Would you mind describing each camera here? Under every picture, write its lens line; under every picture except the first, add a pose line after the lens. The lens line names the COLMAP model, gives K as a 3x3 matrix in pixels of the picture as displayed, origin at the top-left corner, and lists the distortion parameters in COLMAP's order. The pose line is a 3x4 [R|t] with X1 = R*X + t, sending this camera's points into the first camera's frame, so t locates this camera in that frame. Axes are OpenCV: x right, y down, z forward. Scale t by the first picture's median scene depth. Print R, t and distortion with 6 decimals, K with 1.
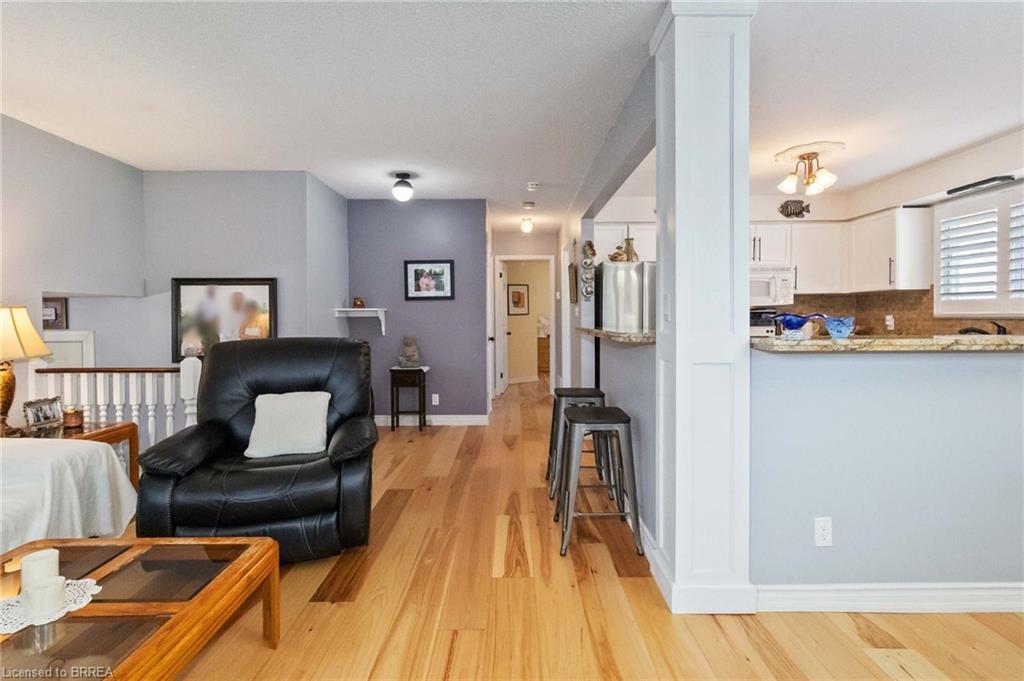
lens RADIAL K [[483.4, 0, 516.4], [0, 483.4, 320.4], [0, 0, 1]] dist [0.001225, 0.001021]
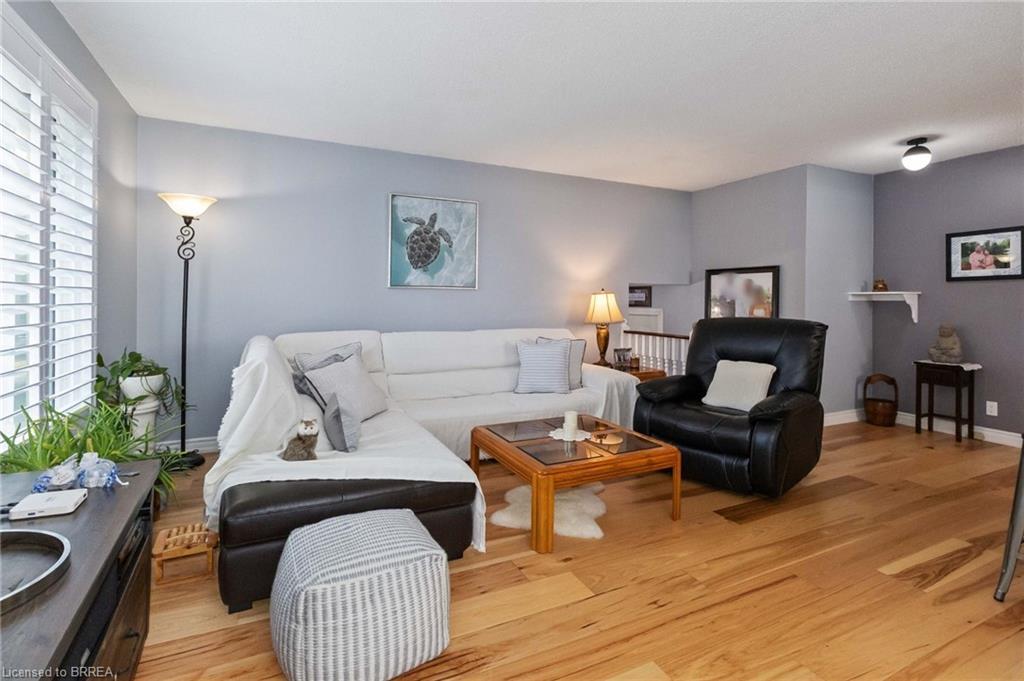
lens RADIAL K [[489.4, 0, 509.7], [0, 489.4, 301.1], [0, 0, 1]] dist [0.001942, 0.000330]
pose [[0.426192, 0.011011, -0.904566, 0.254814], [-0.015889, 0.999863, 0.004685, -0.000423], [0.904493, 0.012376, 0.426308, -0.045371]]
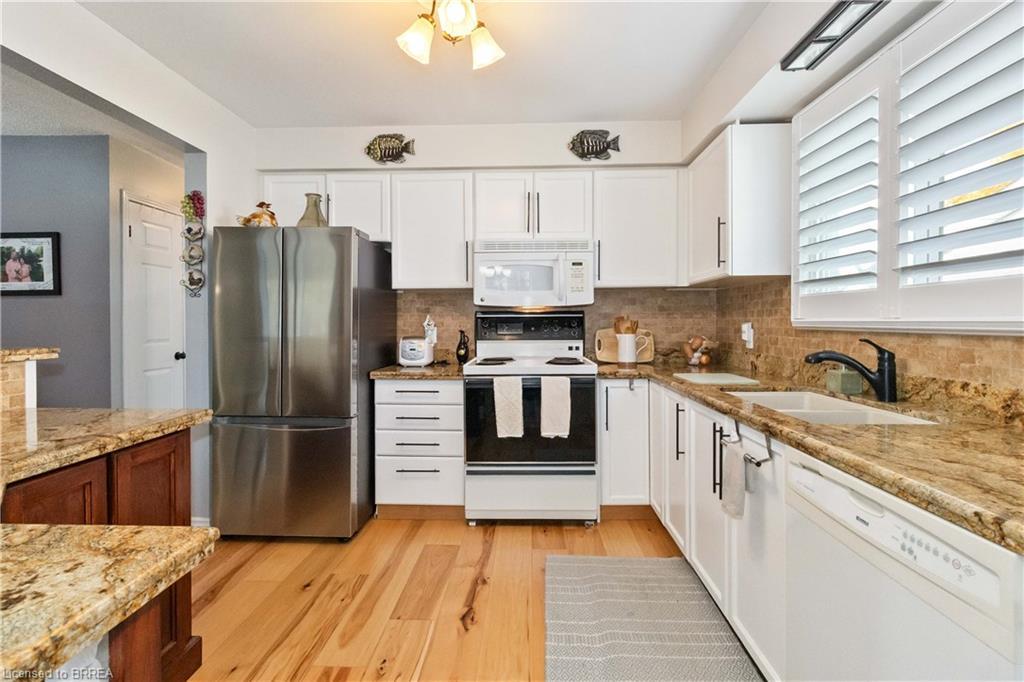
lens RADIAL K [[483.4, 0, 516.4], [0, 483.4, 320.9], [0, 0, 1]] dist [0.001225, 0.001021]
pose [[0.999401, 0.004205, -0.034363, 0.583923], [-0.004557, 0.999938, -0.010165, -0.007290], [0.034318, 0.010315, 0.999358, 0.468331]]
